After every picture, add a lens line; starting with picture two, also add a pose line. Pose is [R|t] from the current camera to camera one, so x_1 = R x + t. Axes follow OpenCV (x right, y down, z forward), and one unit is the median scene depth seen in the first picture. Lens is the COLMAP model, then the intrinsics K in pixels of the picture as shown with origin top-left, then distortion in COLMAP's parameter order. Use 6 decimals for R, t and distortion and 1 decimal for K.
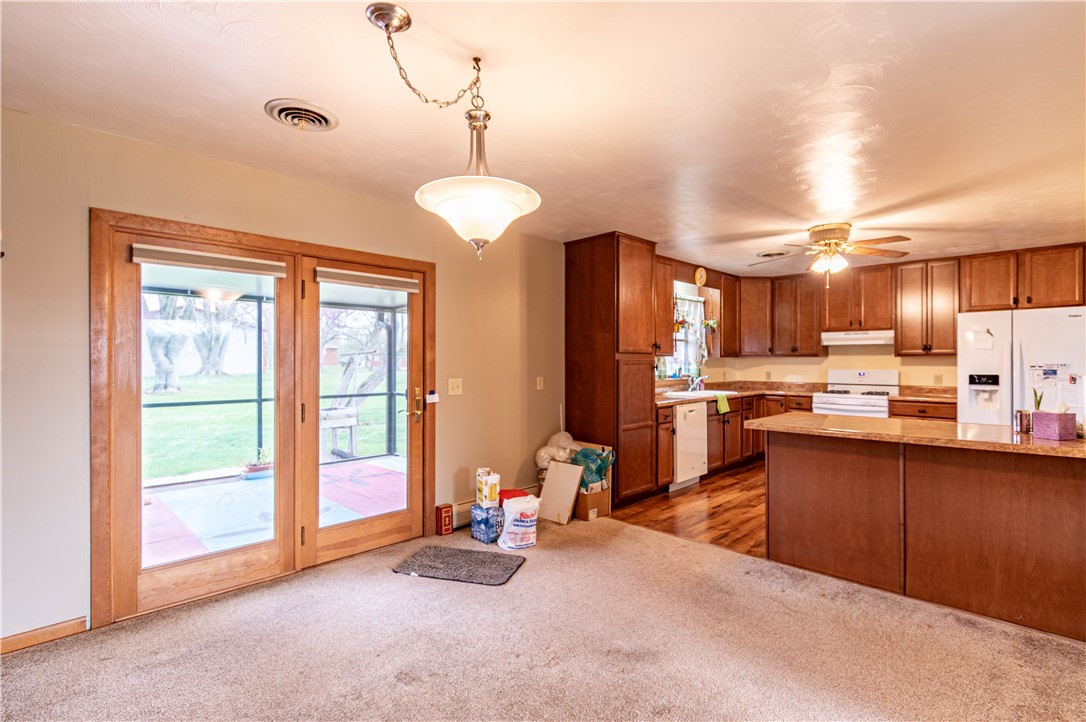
lens RADIAL K [[506.8, 0, 545.4], [0, 506.8, 365.3], [0, 0, 1]] dist [-0.009032, -0.001494]
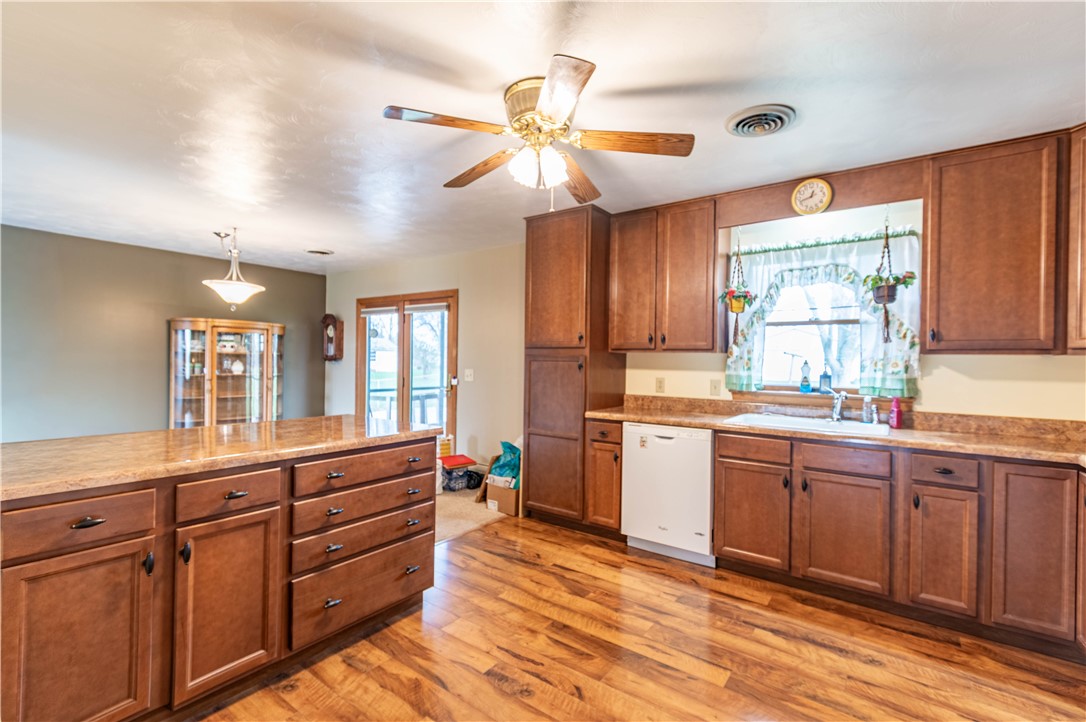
lens RADIAL K [[475.7, 0, 547.0], [0, 475.7, 363.6], [0, 0, 1]] dist [-0.000268, 0.000680]
pose [[0.160291, 0.010376, -0.987015, 0.766210], [-0.026557, 0.999628, 0.006196, -0.001679], [0.986712, 0.025219, 0.160507, 0.682385]]
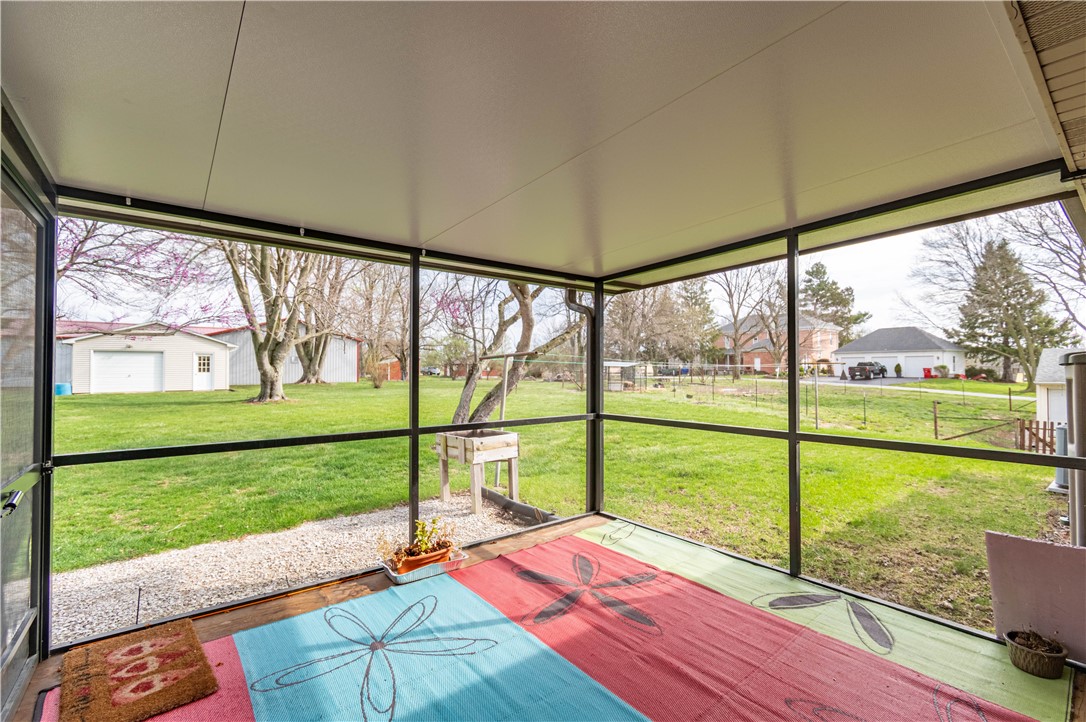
lens RADIAL K [[475.7, 0, 542.9], [0, 475.7, 364.1], [0, 0, 1]] dist [-0.000268, 0.000680]
pose [[0.991601, -0.004088, -0.129266, -0.171834], [0.001345, 0.999772, -0.021302, 0.002310], [0.129324, 0.020950, 0.991381, 0.237344]]
